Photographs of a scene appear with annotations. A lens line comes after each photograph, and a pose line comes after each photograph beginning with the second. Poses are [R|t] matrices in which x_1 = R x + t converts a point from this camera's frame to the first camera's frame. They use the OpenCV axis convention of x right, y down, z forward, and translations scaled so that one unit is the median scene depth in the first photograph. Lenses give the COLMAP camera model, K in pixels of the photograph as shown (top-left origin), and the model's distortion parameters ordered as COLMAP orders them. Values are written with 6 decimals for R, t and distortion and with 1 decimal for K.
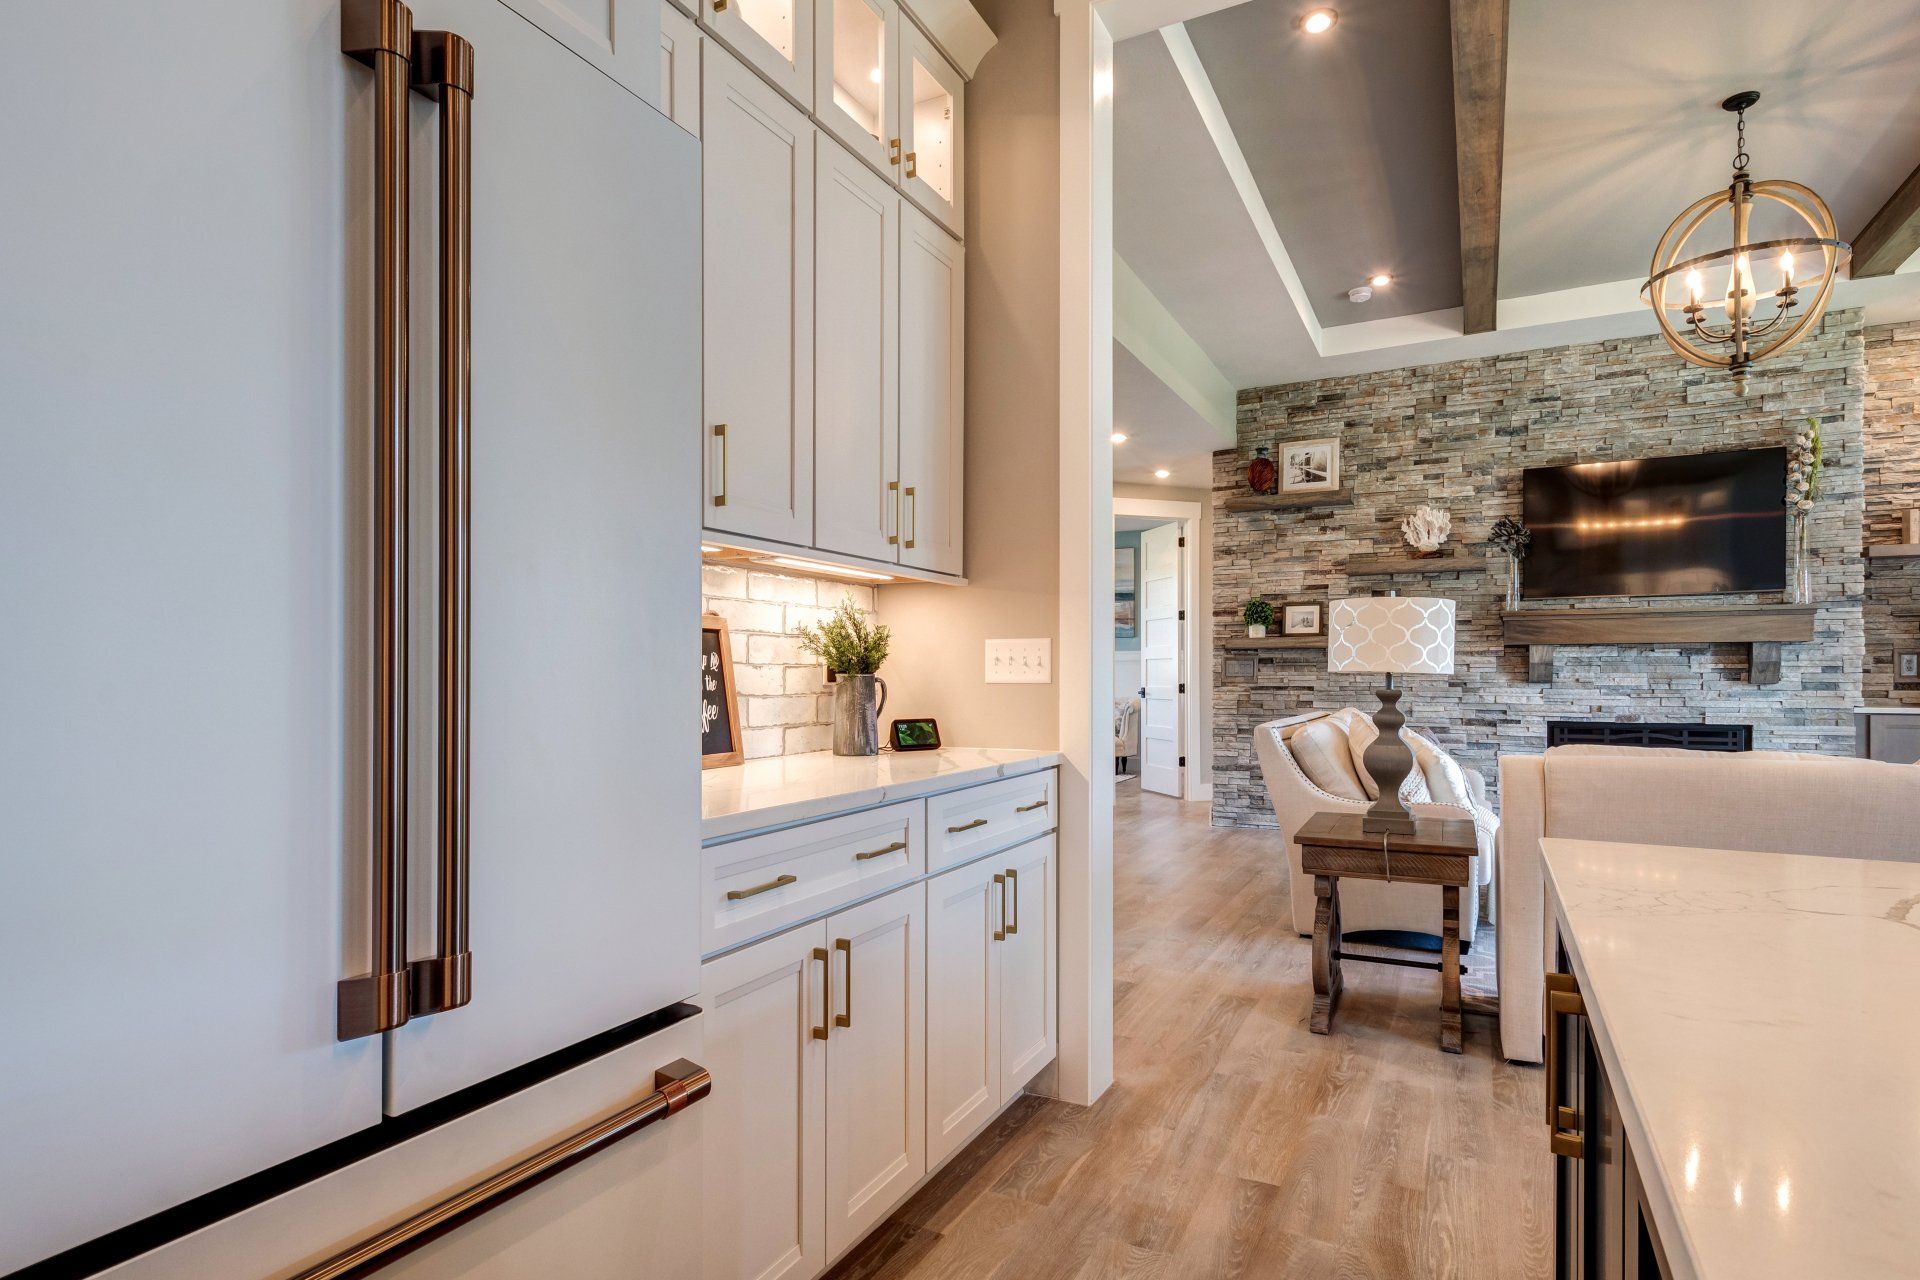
lens RADIAL K [[972.6, 0, 965.2], [0, 972.6, 653.8], [0, 0, 1]] dist [0.001823, 0.000010]
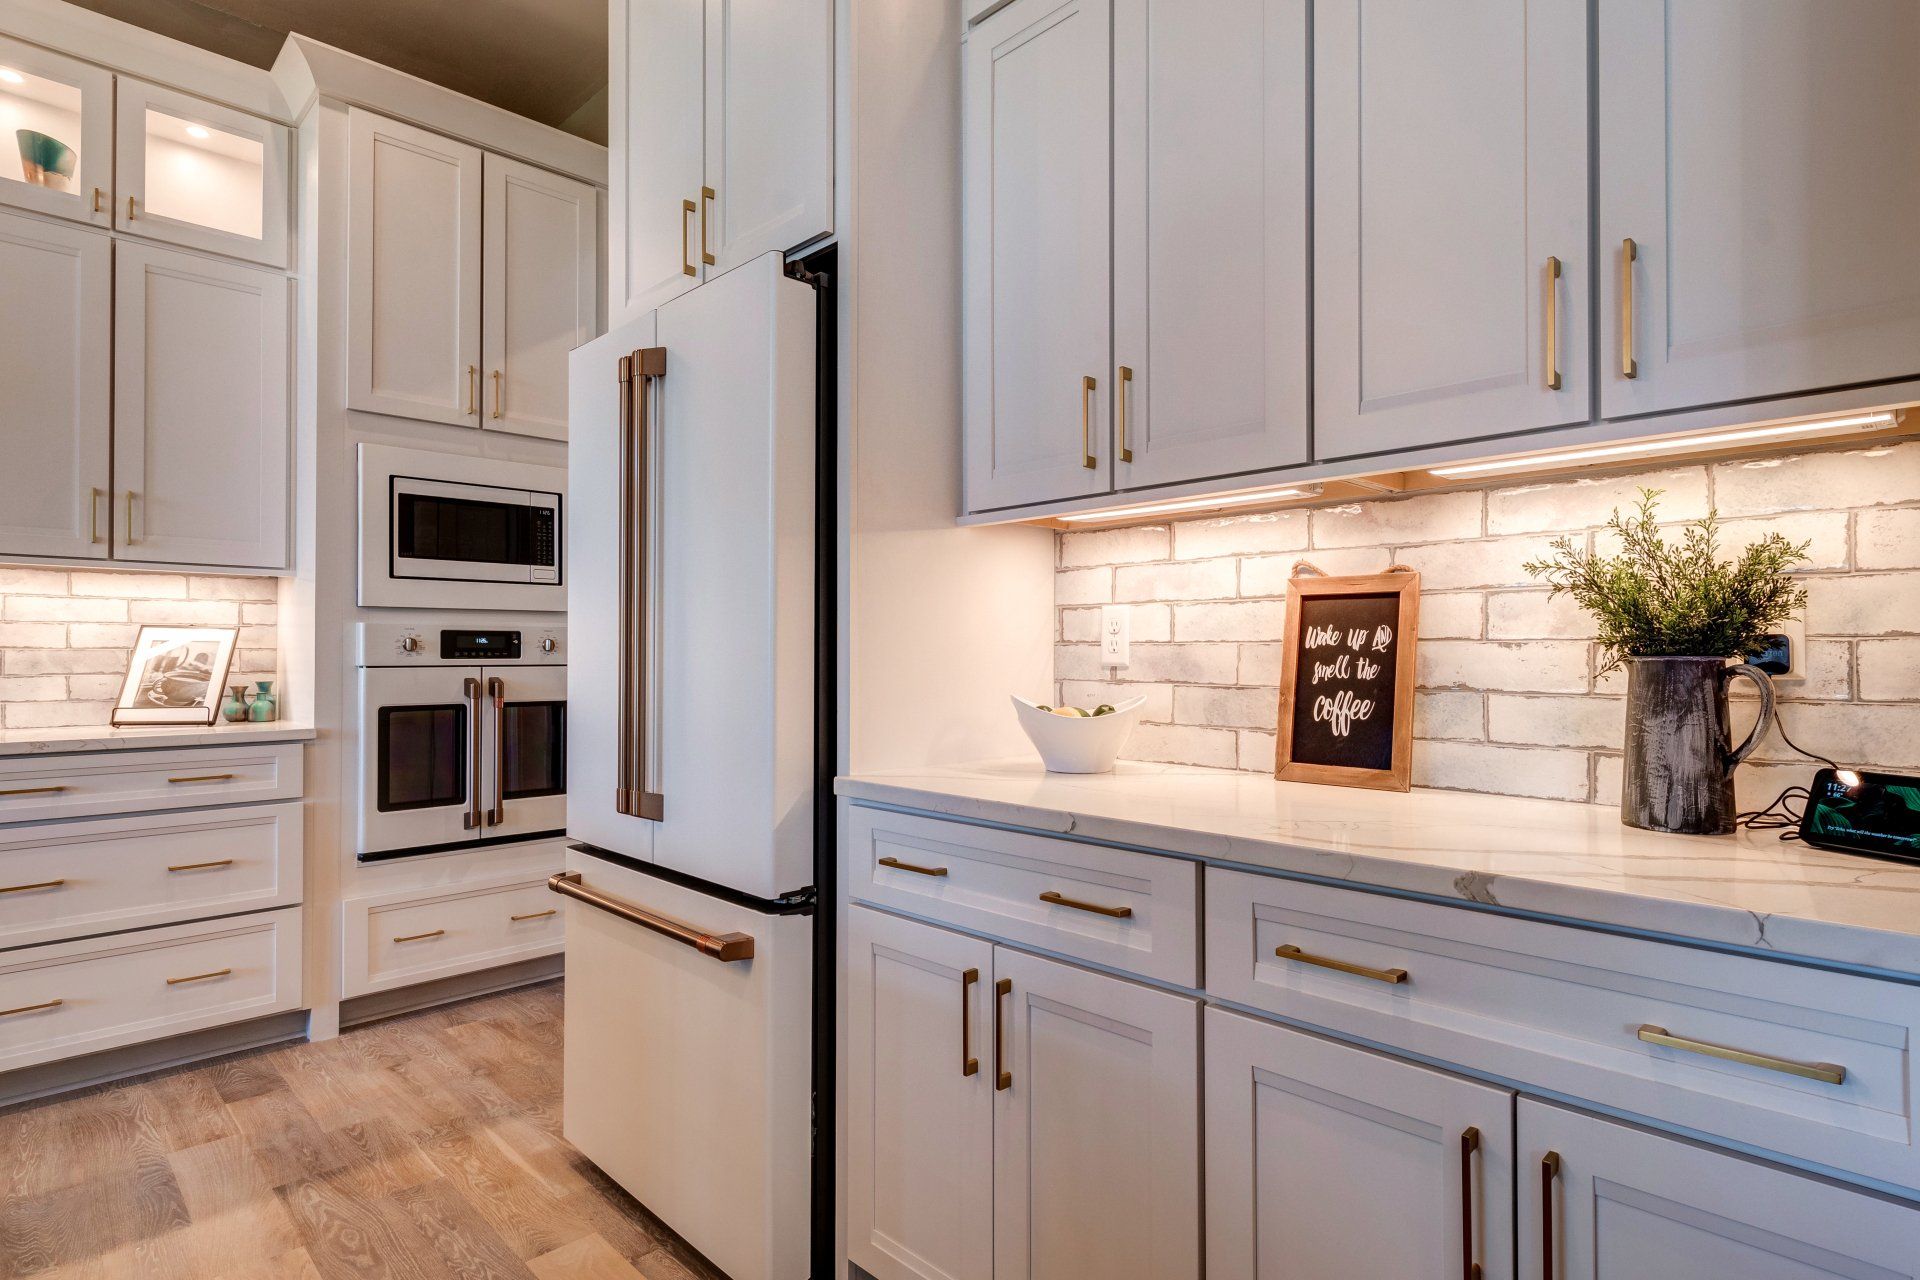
lens RADIAL K [[986.3, 0, 970.0], [0, 986.3, 645.2], [0, 0, 1]] dist [0.011377, -0.004101]
pose [[-0.291796, -0.009122, -0.956437, 0.478358], [0.020449, 0.999666, -0.015773, 0.016631], [0.956262, -0.024160, -0.291512, 0.857490]]
